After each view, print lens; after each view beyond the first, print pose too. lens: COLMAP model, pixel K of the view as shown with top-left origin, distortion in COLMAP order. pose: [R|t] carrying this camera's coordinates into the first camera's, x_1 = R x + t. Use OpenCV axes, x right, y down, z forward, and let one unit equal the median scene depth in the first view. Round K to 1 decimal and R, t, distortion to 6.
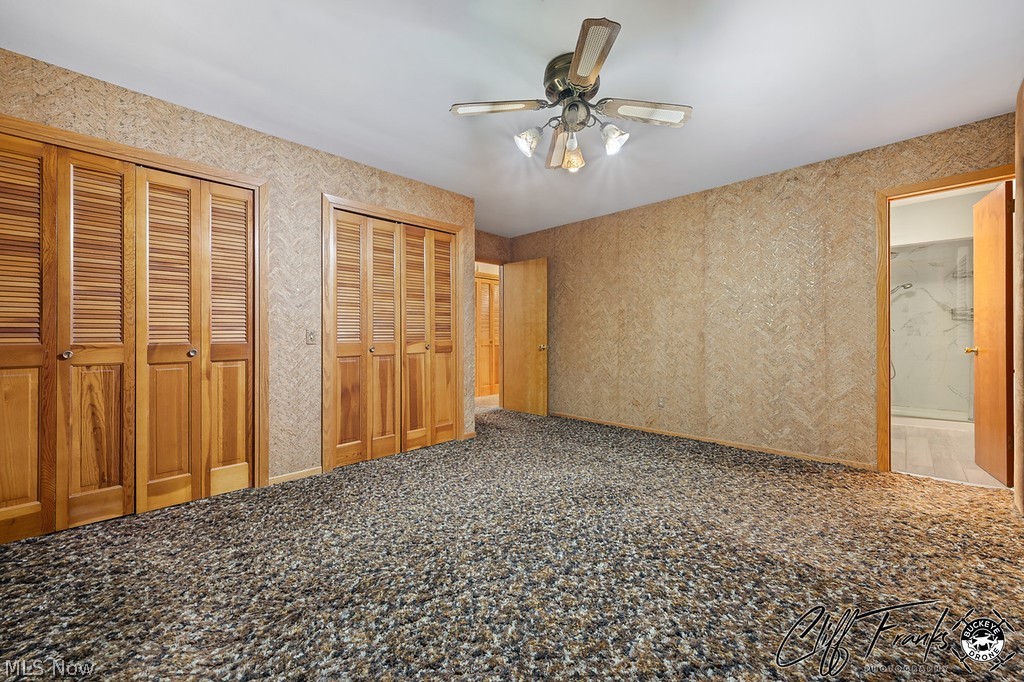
lens RADIAL K [[373.0, 0, 512.0], [0, 373.0, 341.0], [0, 0, 1]] dist [-0.000764, -0.000048]
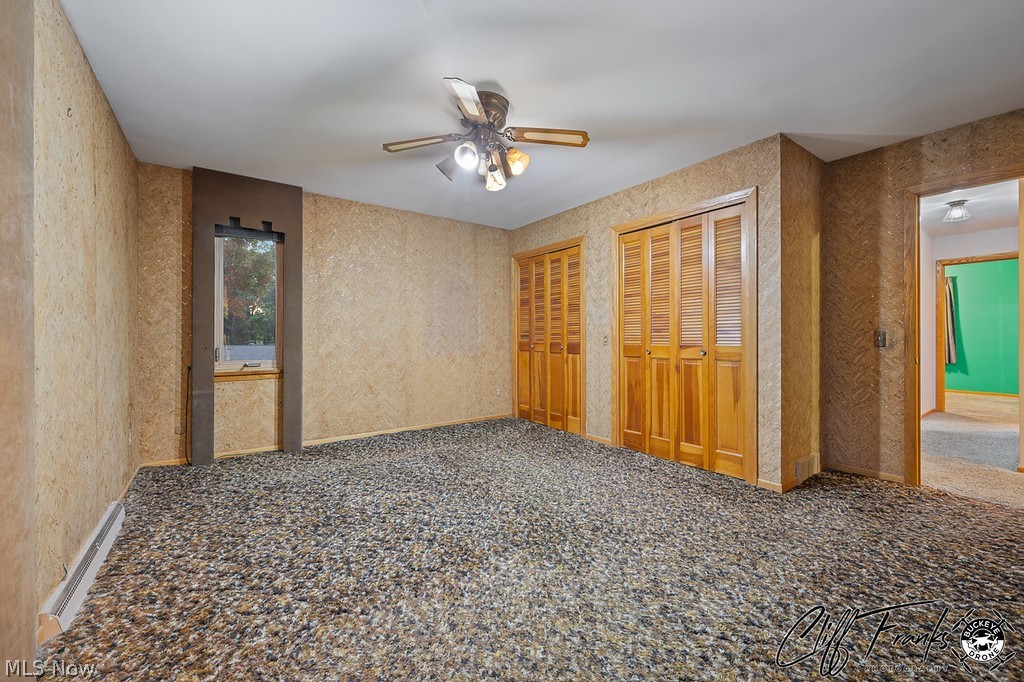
lens RADIAL K [[410.3, 0, 508.7], [0, 410.3, 335.4], [0, 0, 1]] dist [-0.000875, -0.000261]
pose [[-0.140694, 0.006369, -0.990033, 0.882994], [-0.003660, 0.999969, 0.006953, -0.032042], [0.990046, 0.004602, -0.140666, 0.800469]]
